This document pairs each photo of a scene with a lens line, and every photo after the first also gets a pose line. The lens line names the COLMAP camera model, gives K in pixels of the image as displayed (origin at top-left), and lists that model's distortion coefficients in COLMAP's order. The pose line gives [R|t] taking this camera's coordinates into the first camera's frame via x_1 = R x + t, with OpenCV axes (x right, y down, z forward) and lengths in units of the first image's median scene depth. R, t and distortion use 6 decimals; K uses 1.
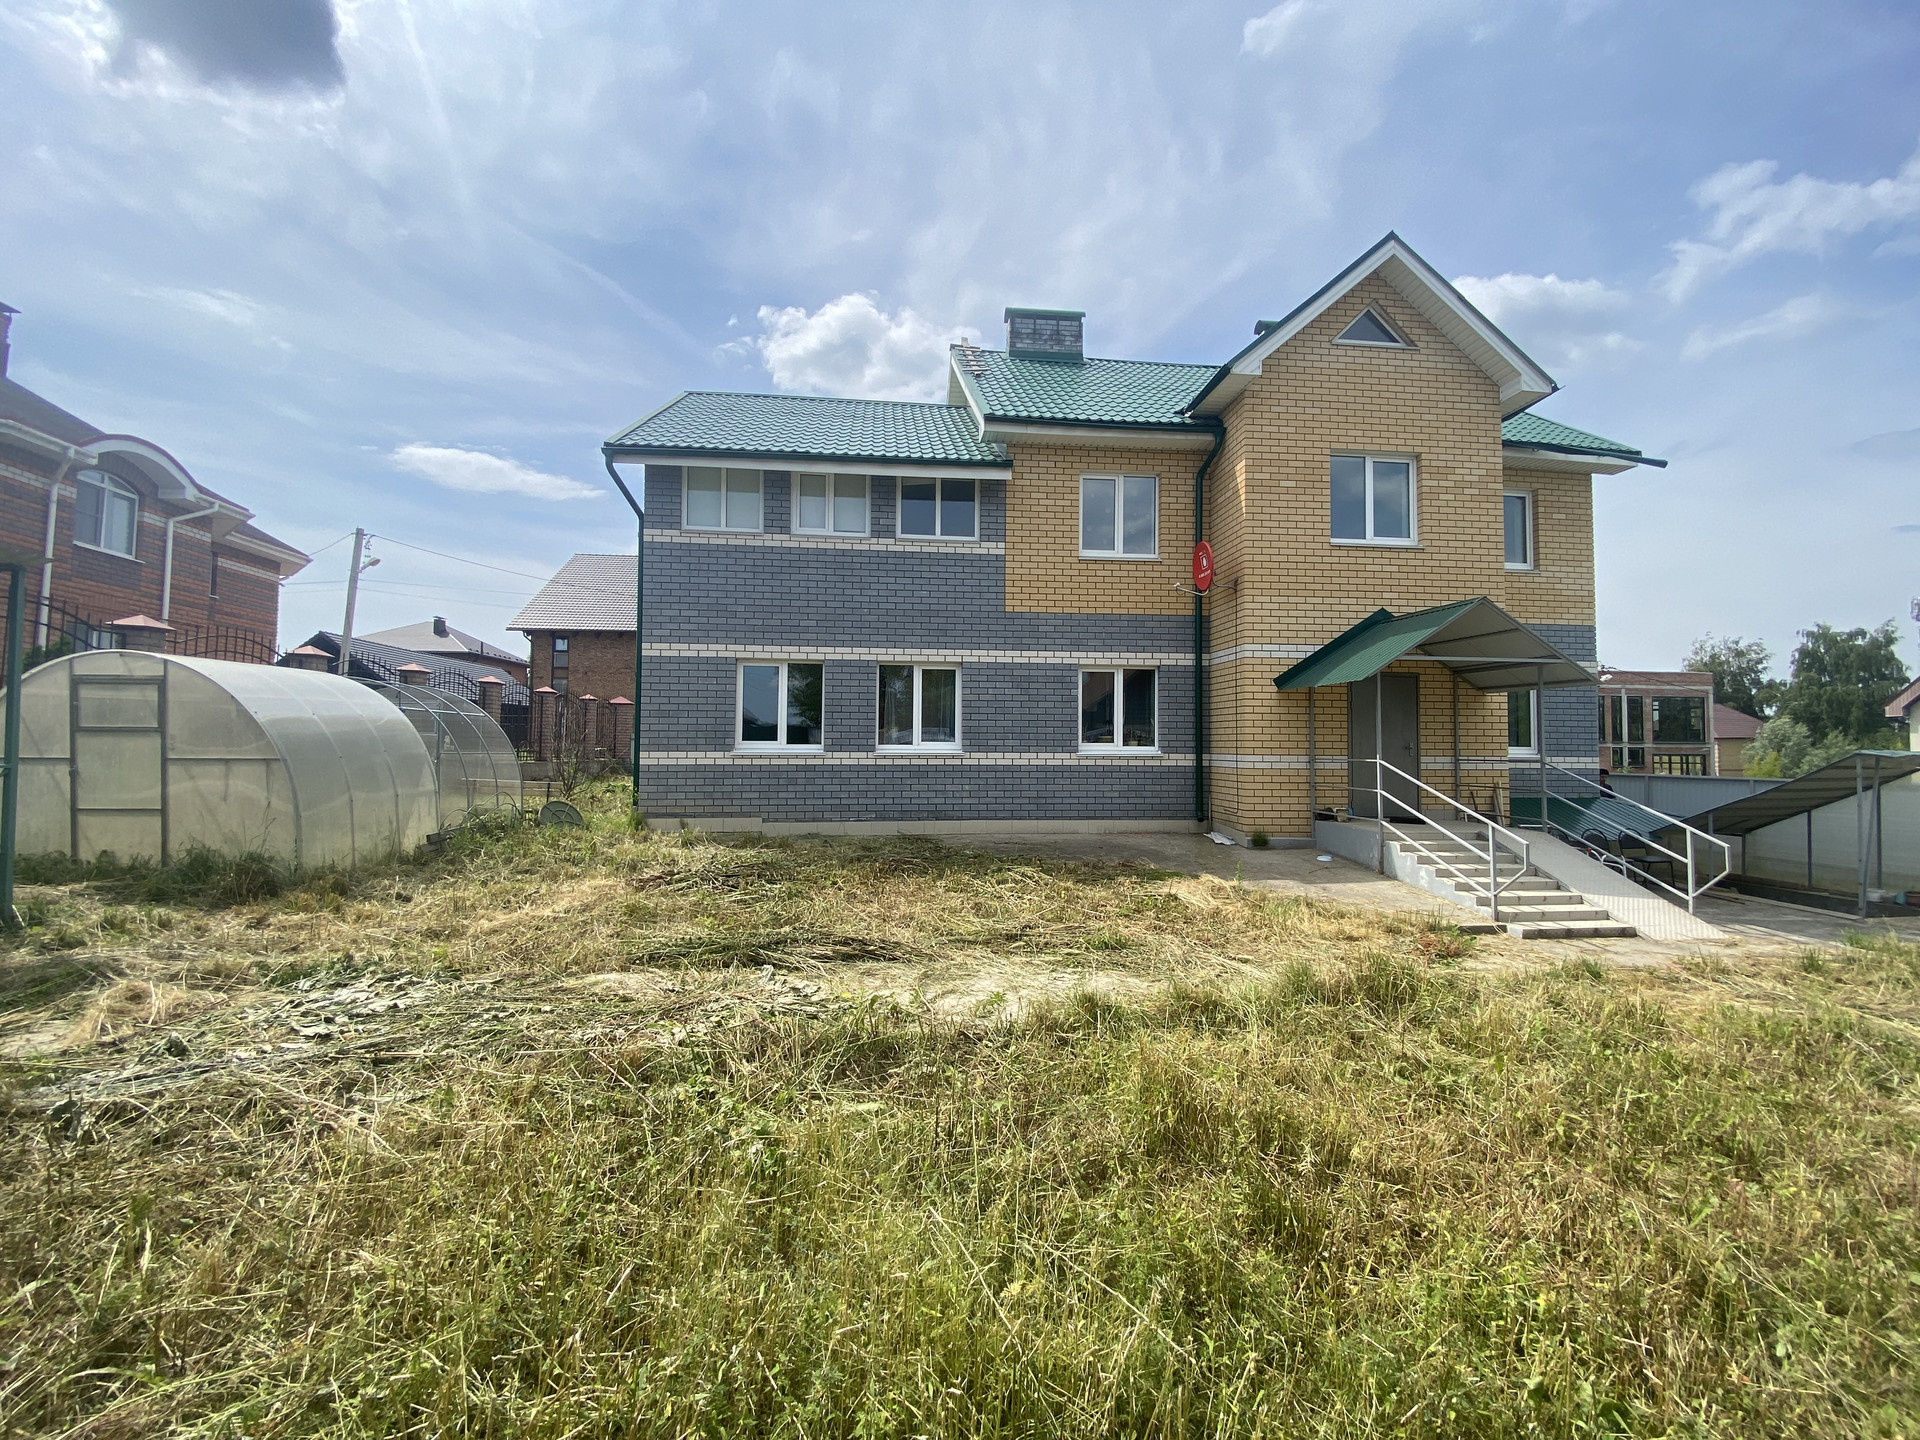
lens RADIAL K [[772.6, 0, 959.4], [0, 772.6, 714.3], [0, 0, 1]] dist [0.018773, -0.018667]
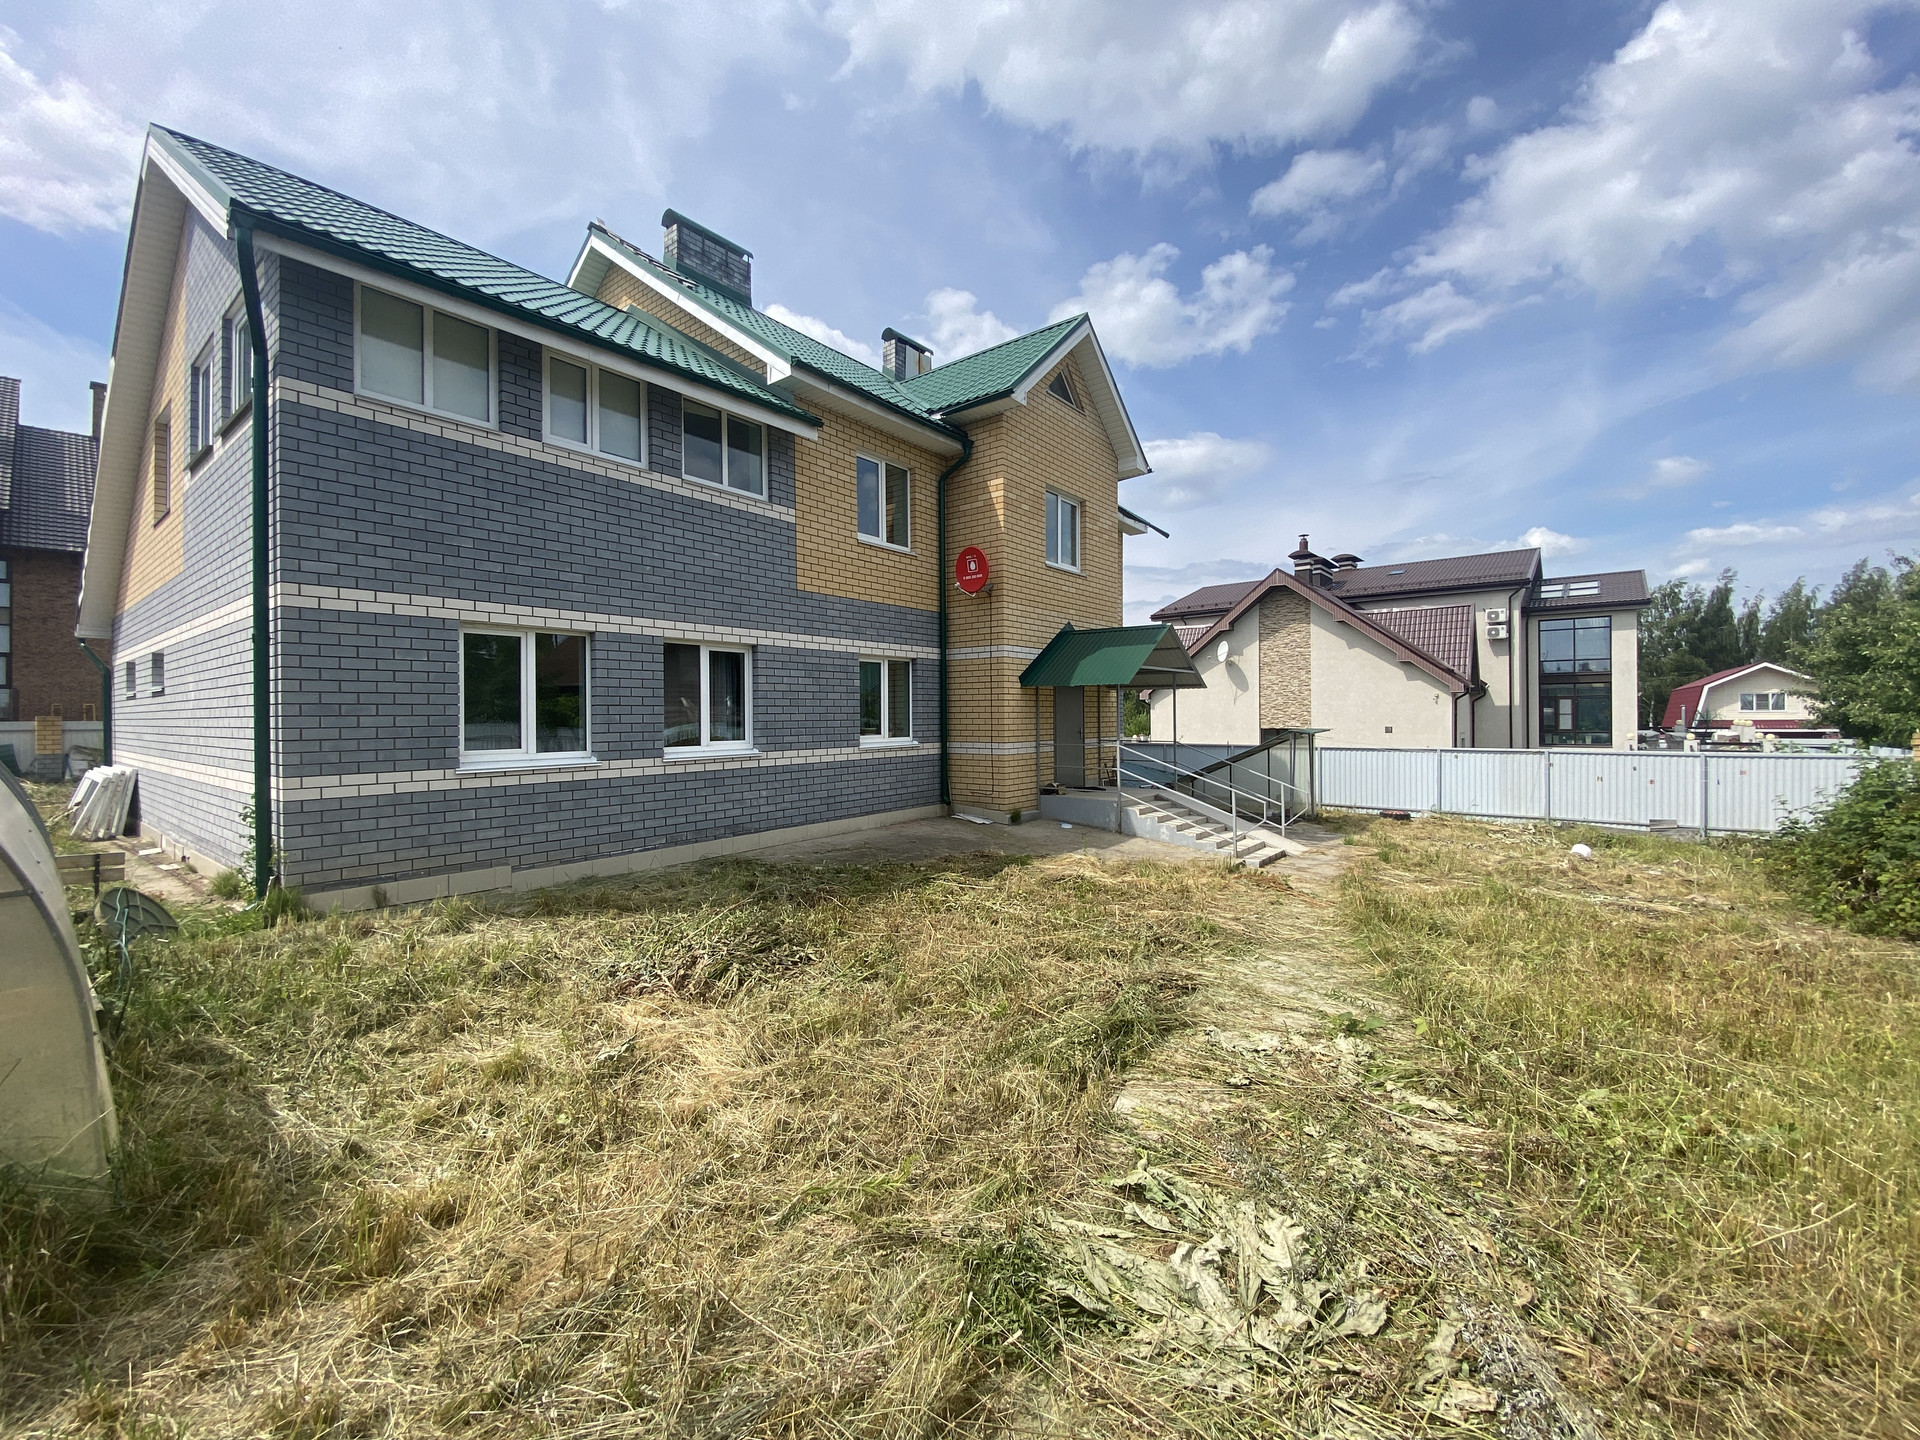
lens RADIAL K [[775.2, 0, 960.0], [0, 775.2, 720.0], [0, 0, 1]] dist [-0.020370, -0.019618]
pose [[0.671977, -0.017873, 0.740356, -0.469293], [-0.021899, 0.998792, 0.043989, -0.027651], [-0.740248, -0.045773, 0.670774, 0.269967]]
